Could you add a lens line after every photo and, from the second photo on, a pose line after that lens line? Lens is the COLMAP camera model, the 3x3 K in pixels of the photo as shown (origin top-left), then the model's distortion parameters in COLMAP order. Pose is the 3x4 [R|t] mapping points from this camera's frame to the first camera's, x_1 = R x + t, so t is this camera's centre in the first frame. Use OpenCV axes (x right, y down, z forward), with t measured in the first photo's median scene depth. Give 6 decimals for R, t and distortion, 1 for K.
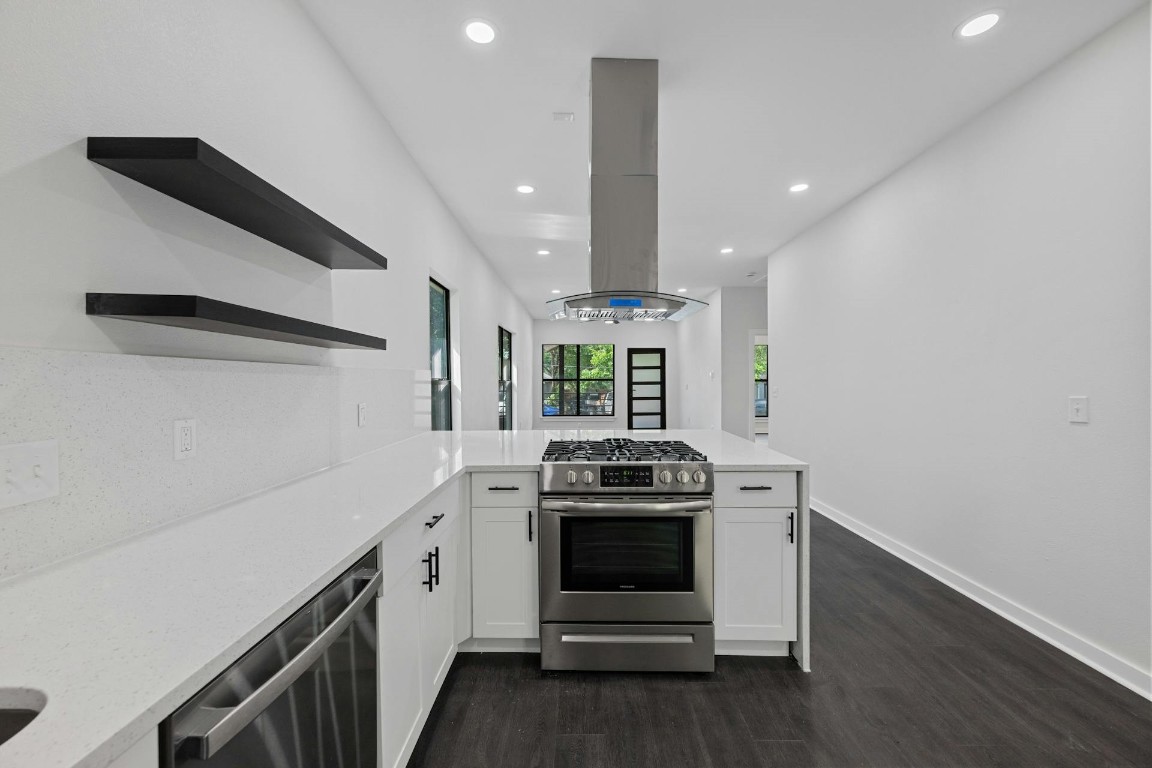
lens RADIAL K [[454.1, 0, 580.6], [0, 454.1, 384.0], [0, 0, 1]] dist [-0.000213, -0.000210]
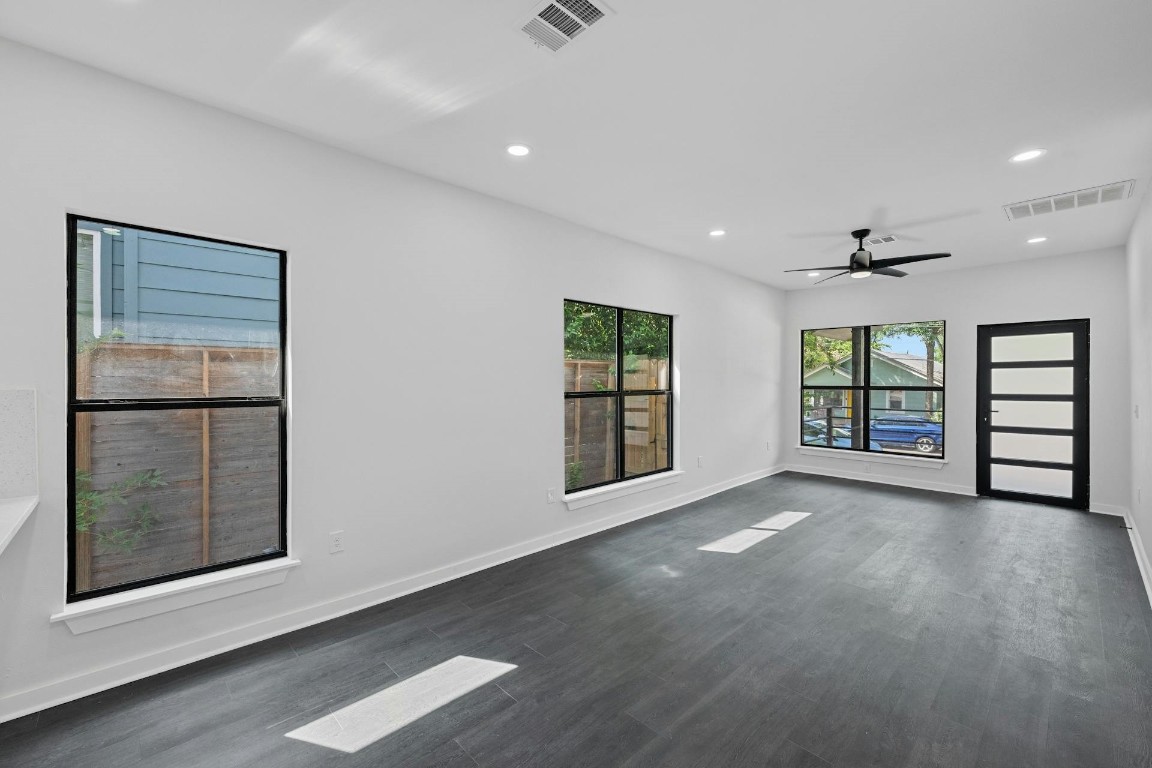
lens RADIAL K [[481.7, 0, 576.0], [0, 481.7, 384.0], [0, 0, 1]] dist [-0.000044, 0.000101]
pose [[0.695969, 0.008568, -0.718020, 0.895180], [-0.009682, 0.999950, 0.002547, -0.062829], [0.718006, 0.005179, 0.696018, 1.646940]]
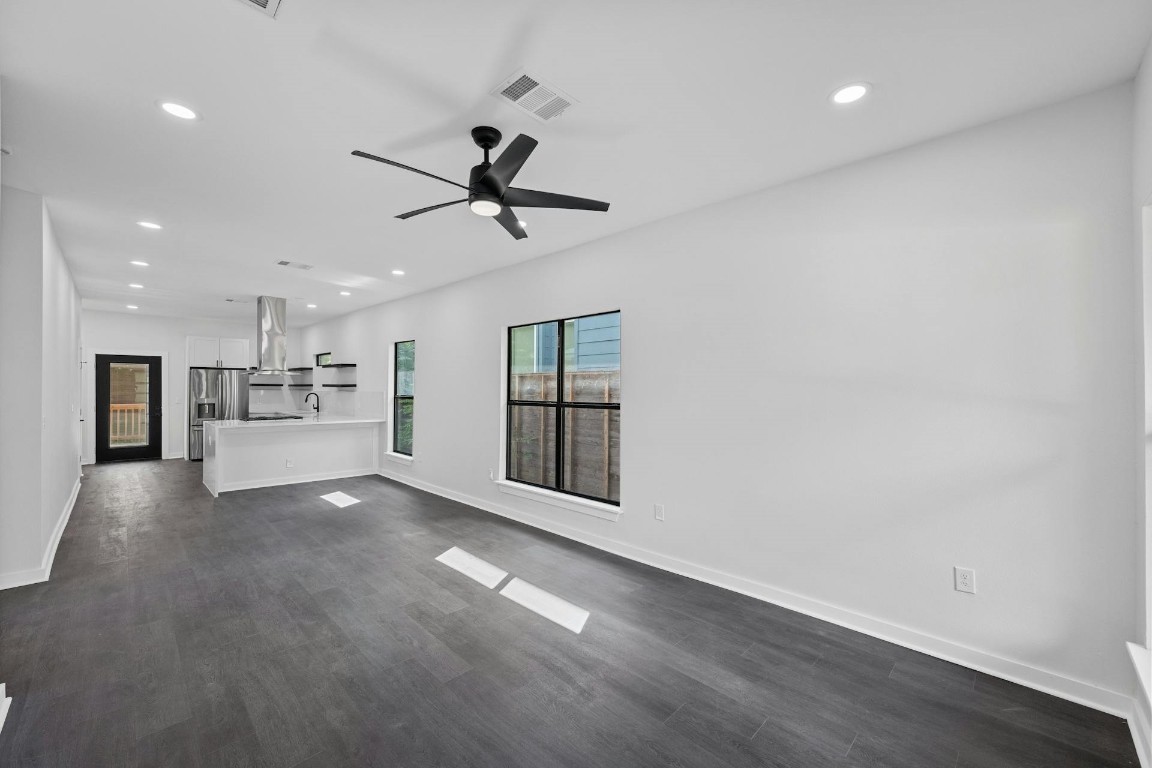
lens RADIAL K [[428.0, 0, 553.5], [0, 428.0, 394.7], [0, 0, 1]] dist [-0.000149, 0.000053]
pose [[-0.712705, -0.001029, -0.701463, 0.854519], [-0.011833, 0.999874, 0.010556, -0.080108], [0.701364, 0.015823, -0.712627, 4.801518]]
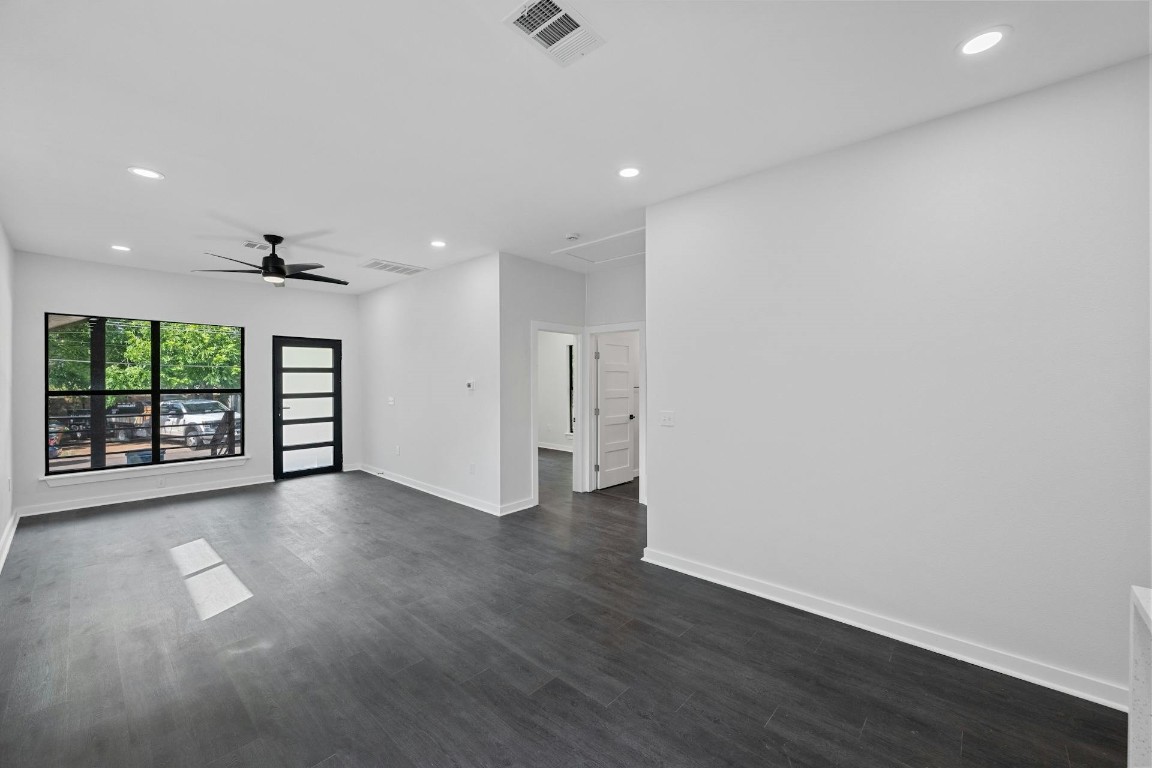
lens RADIAL K [[454.1, 0, 580.6], [0, 454.1, 384.0], [0, 0, 1]] dist [-0.000213, -0.000210]
pose [[0.665518, -0.003749, 0.746373, -0.340571], [0.006044, 0.999982, -0.000366, -0.074918], [-0.746358, 0.004755, 0.665528, 1.653522]]
